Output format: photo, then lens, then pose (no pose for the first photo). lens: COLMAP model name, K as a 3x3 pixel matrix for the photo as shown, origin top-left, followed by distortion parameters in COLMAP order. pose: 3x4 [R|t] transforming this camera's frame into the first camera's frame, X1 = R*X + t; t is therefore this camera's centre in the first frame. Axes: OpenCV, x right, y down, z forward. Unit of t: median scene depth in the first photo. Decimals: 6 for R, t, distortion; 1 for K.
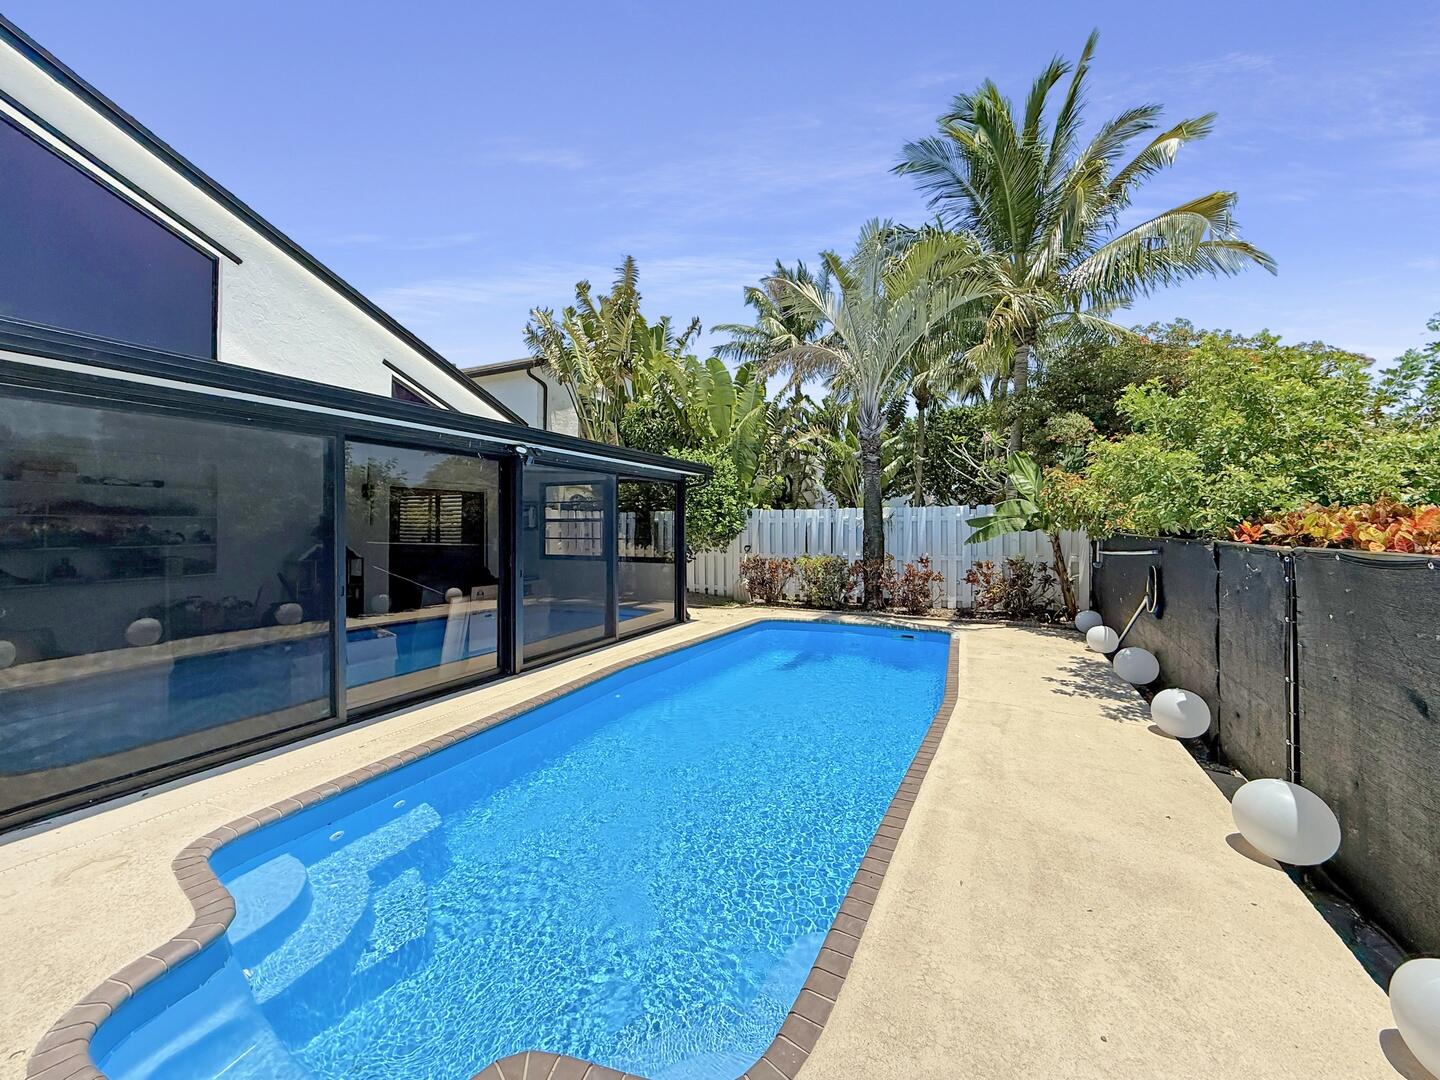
lens RADIAL K [[585.6, 0, 711.9], [0, 585.6, 525.8], [0, 0, 1]] dist [0.000477, 0.000031]
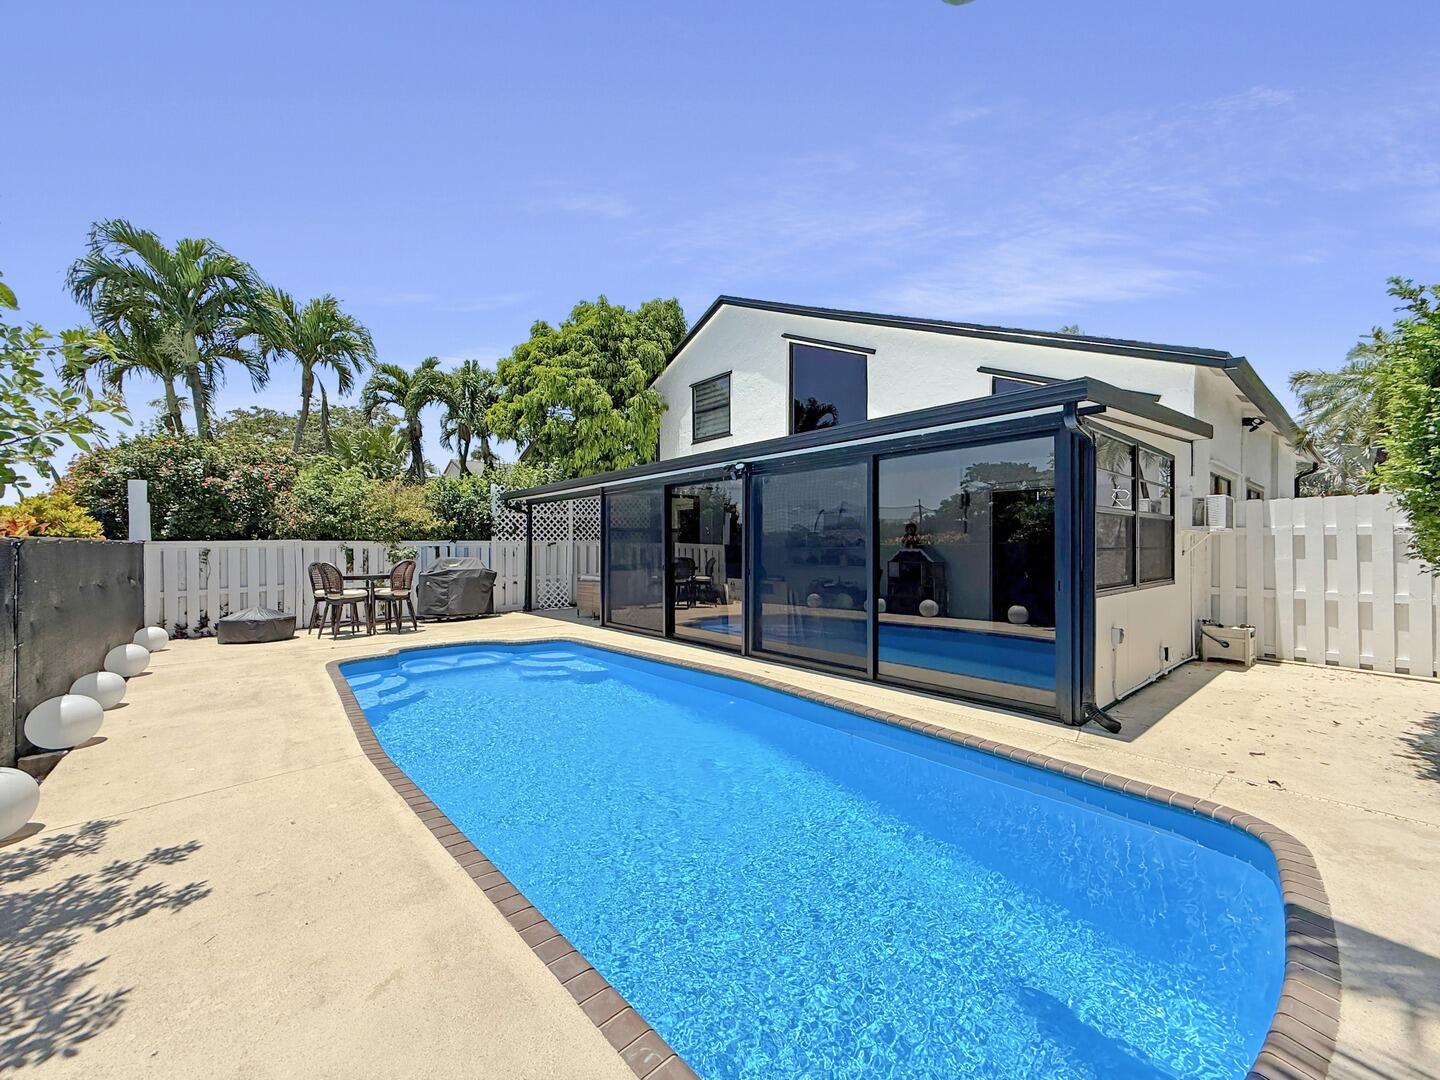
lens RADIAL K [[582.0, 0, 715.4], [0, 582.0, 546.4], [0, 0, 1]] dist [0.000373, 0.000171]
pose [[-0.411977, -0.000950, -0.911194, 0.411477], [0.000205, 0.999999, -0.001136, 0.017427], [0.911194, -0.000655, -0.411976, 0.775626]]
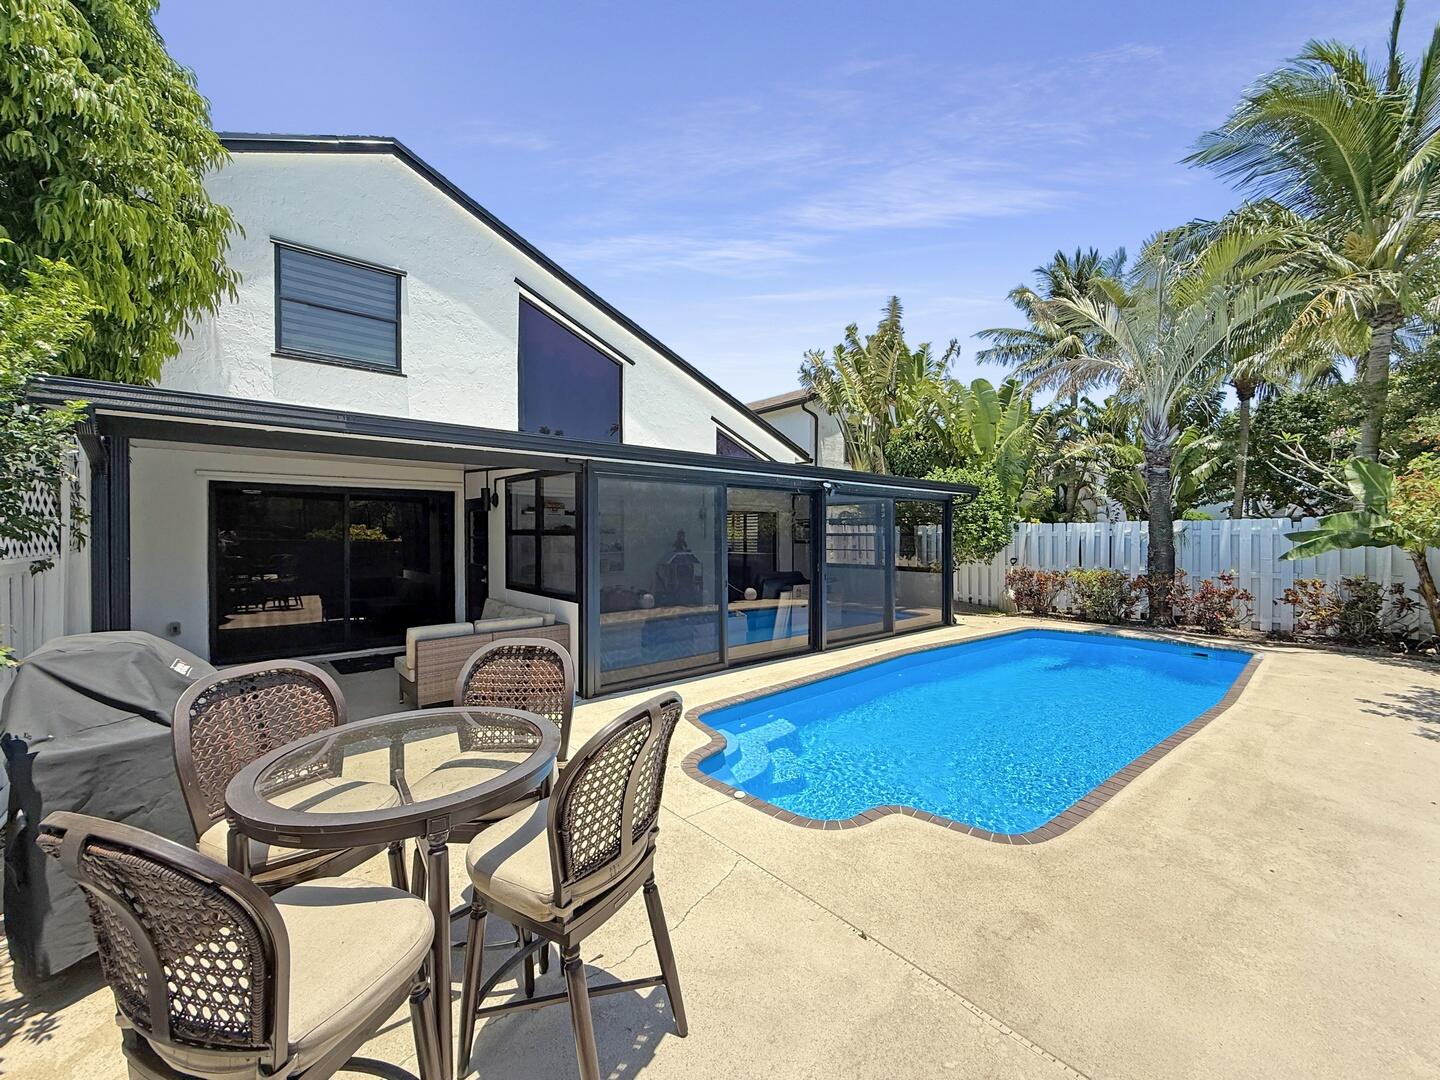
lens RADIAL K [[578.1, 0, 712.3], [0, 578.1, 536.0], [0, 0, 1]] dist [0.000449, 0.000107]
pose [[0.914519, 0.000957, -0.404542, -0.015078], [-0.000641, 0.999999, 0.000917, -0.007007], [0.404543, -0.000580, 0.914519, -0.170363]]
